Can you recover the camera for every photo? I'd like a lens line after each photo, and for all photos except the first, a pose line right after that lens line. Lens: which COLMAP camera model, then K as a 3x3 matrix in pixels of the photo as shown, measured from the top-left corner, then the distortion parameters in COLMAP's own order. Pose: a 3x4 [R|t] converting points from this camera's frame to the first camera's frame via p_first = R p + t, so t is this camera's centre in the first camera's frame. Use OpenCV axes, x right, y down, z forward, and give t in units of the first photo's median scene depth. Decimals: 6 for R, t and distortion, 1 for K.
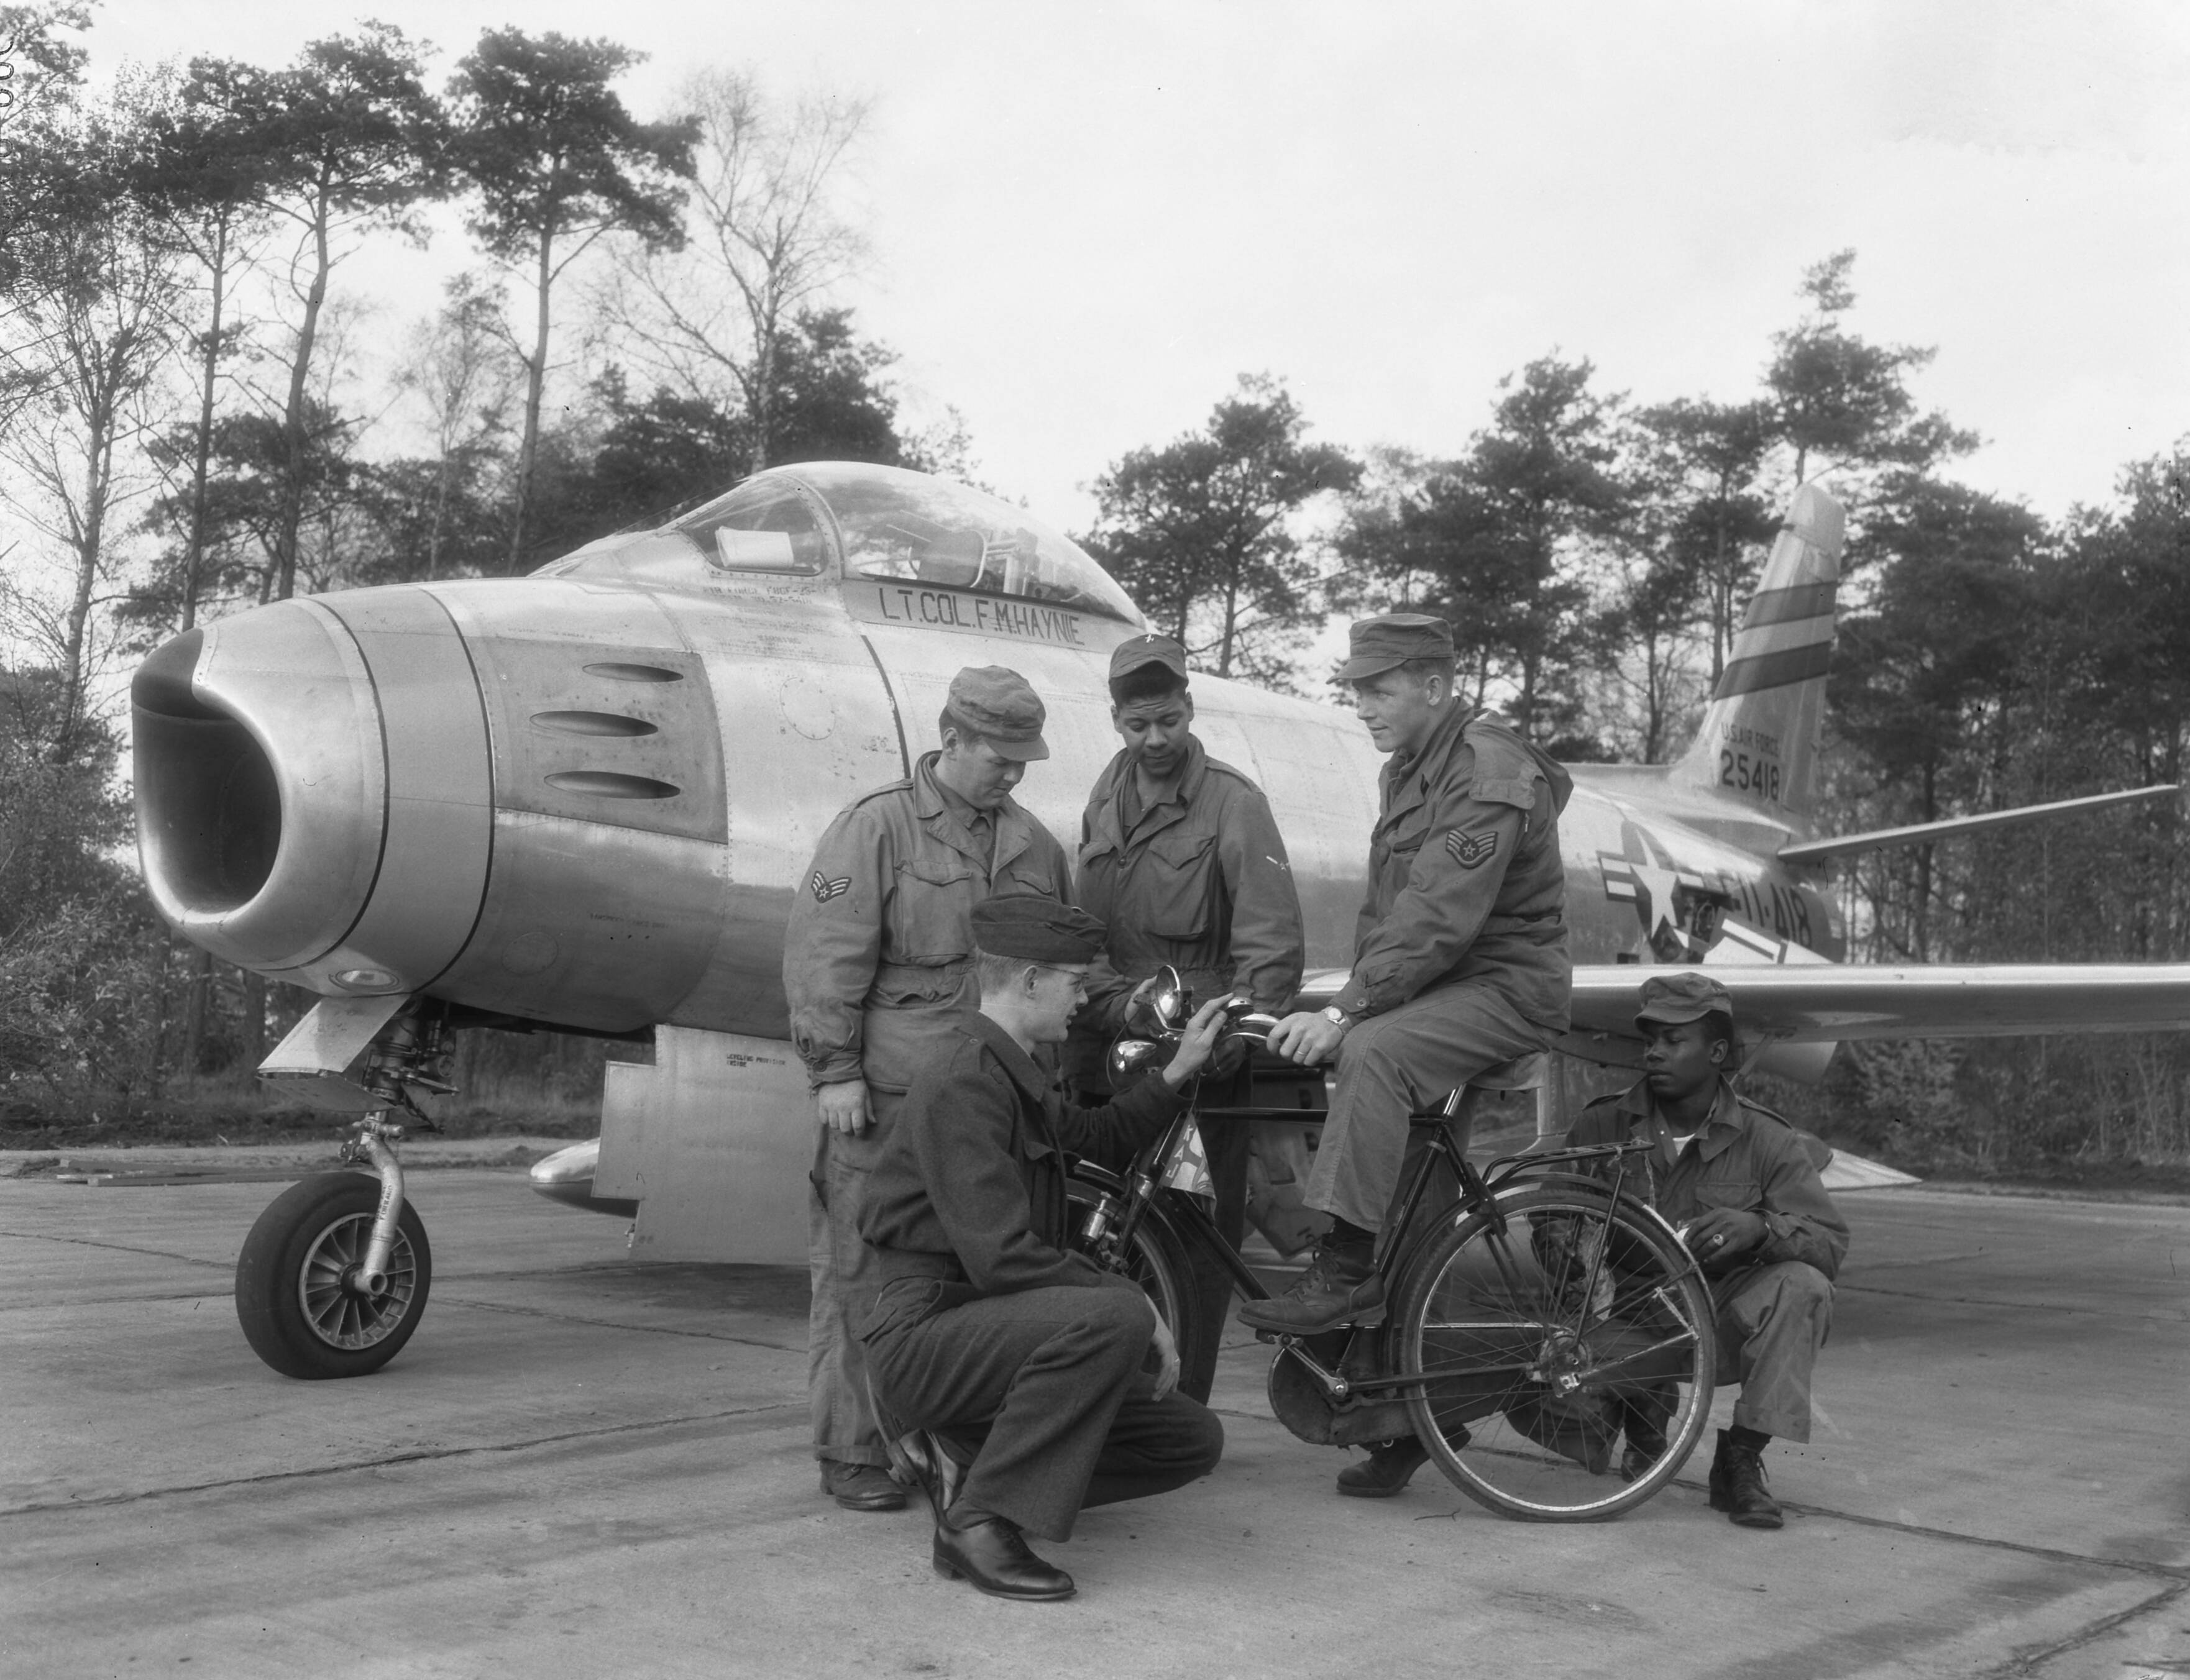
lens RADIAL K [[3552.5, 0, 1095.9], [0, 3552.5, 825.9], [0, 0, 1]] dist [0.049607, -0.152956]
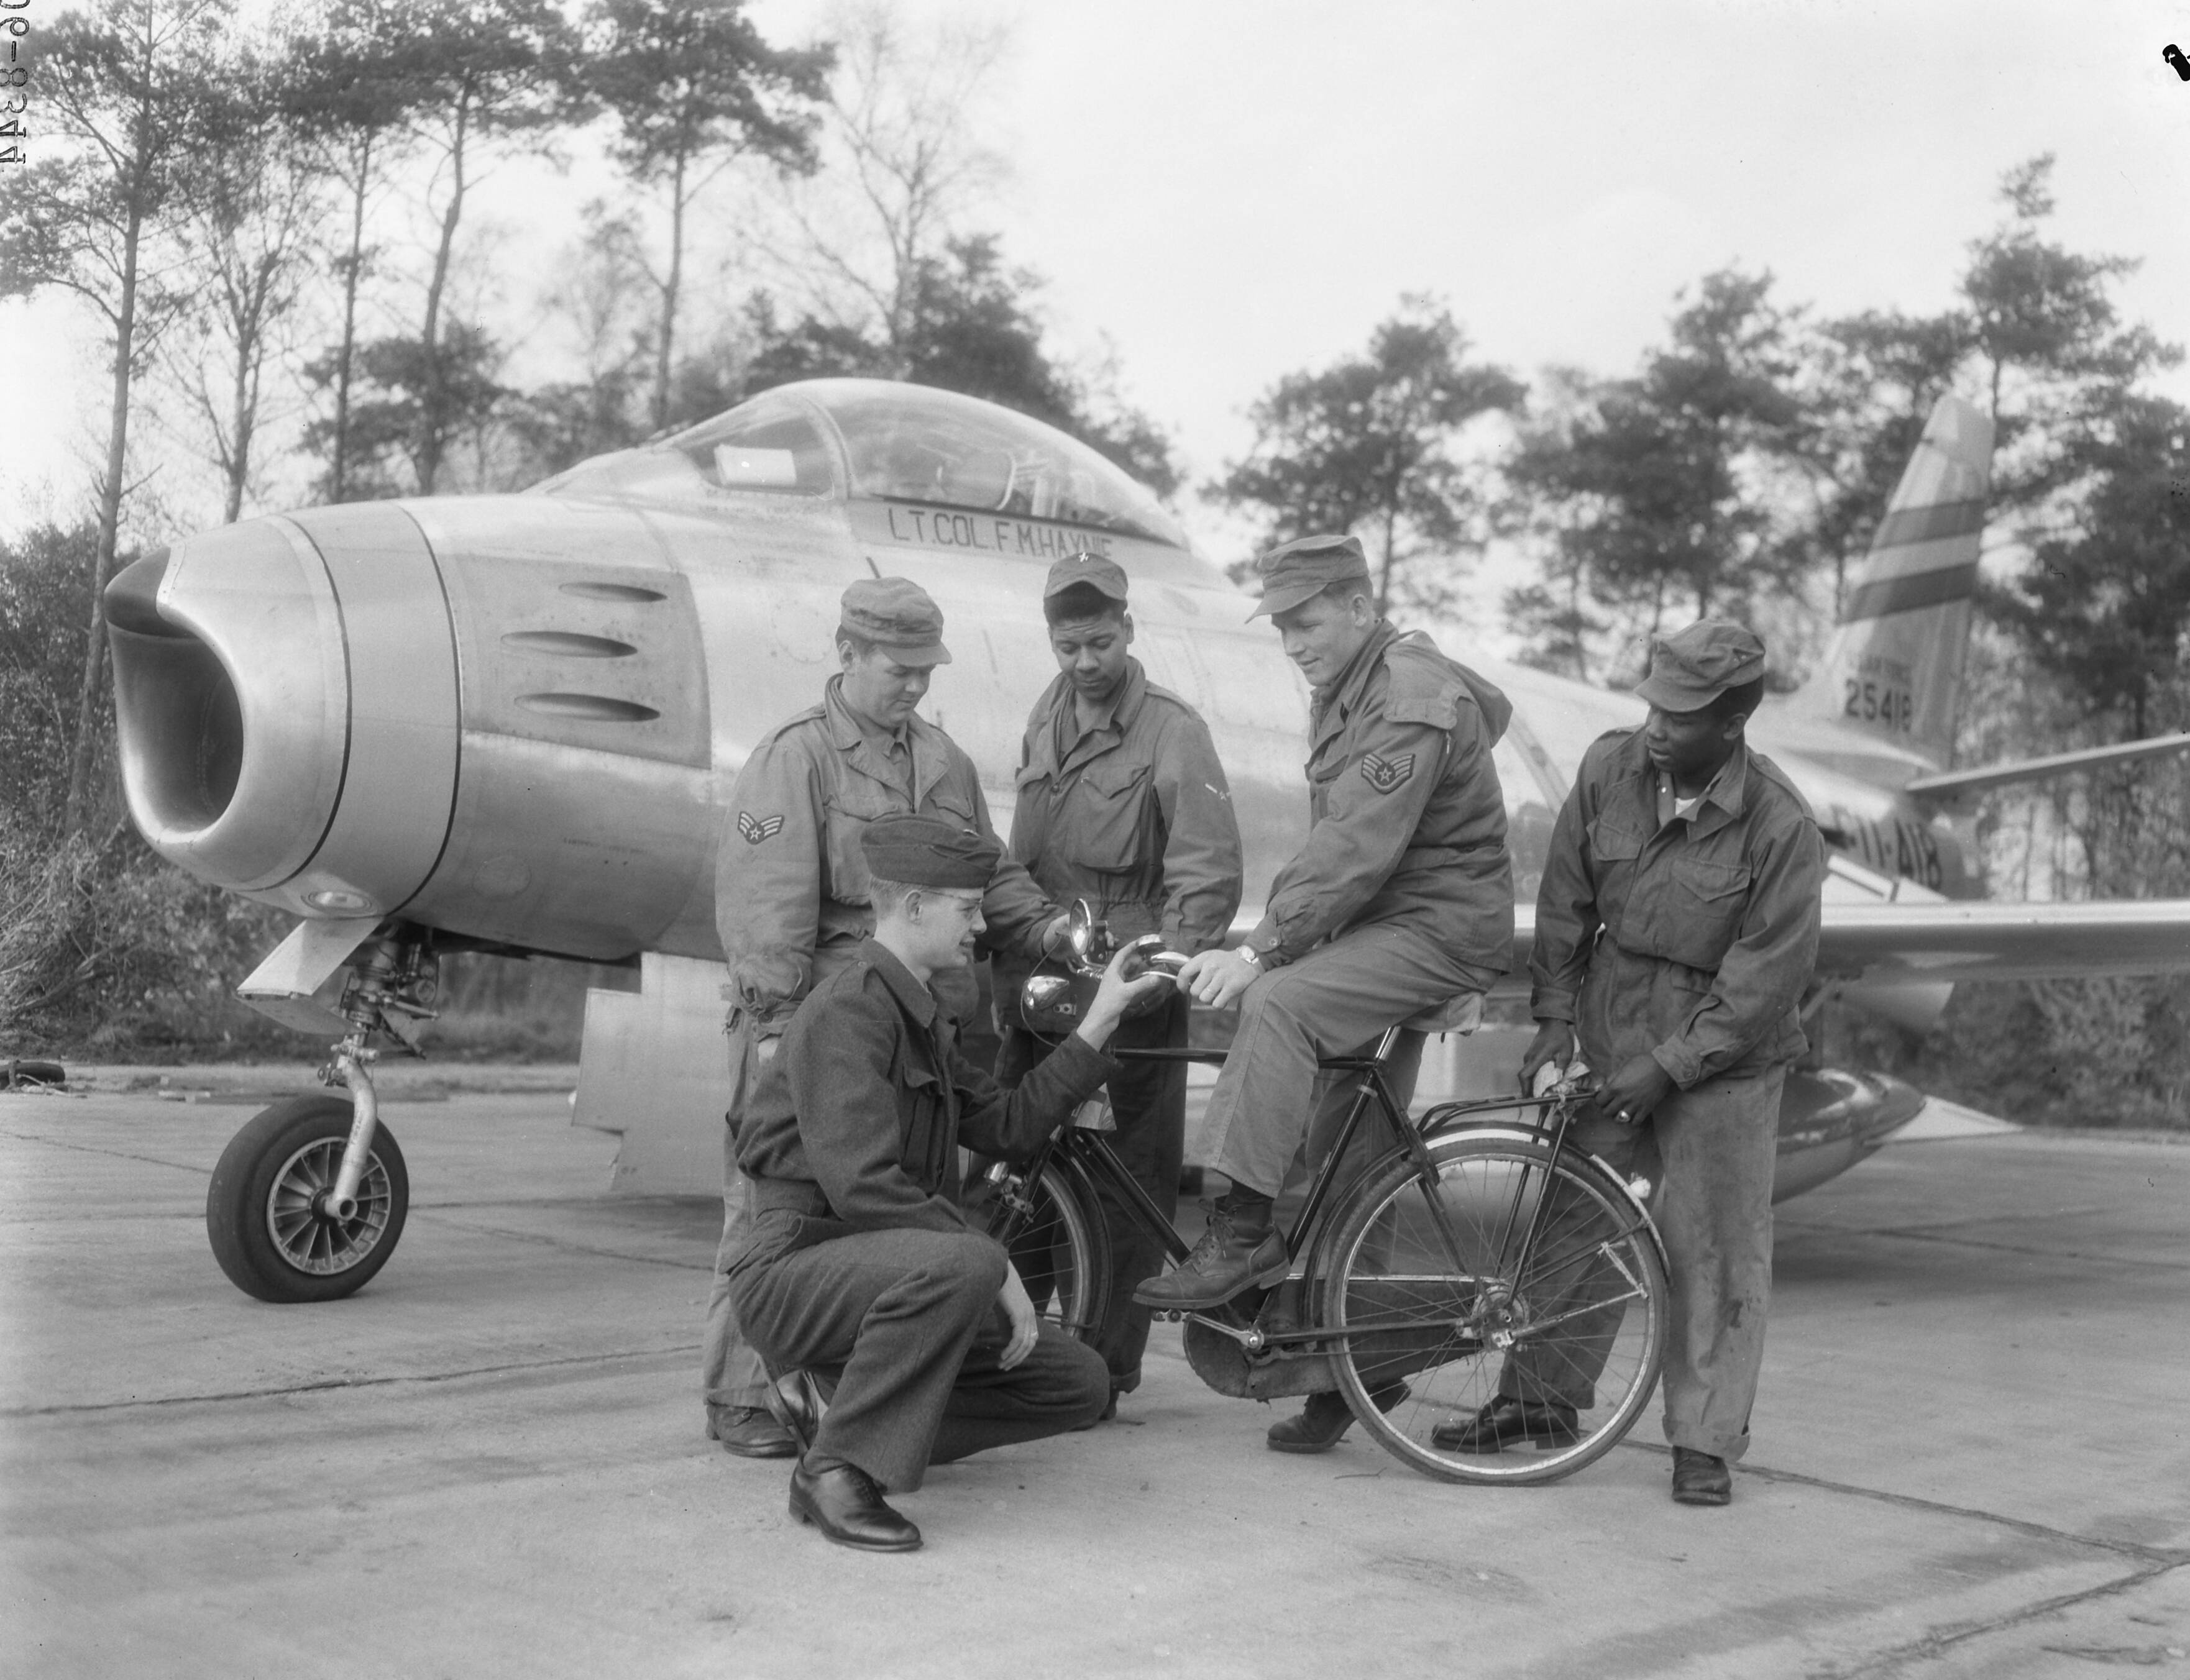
lens RADIAL K [[3552.5, 0, 1095.9], [0, 3552.5, 825.9], [0, 0, 1]] dist [0.049607, -0.152956]
pose [[0.993378, 0.009289, -0.114517, 0.110423], [-0.007013, 0.999770, 0.020261, 0.000338], [0.114679, -0.019323, 0.993215, 0.037767]]
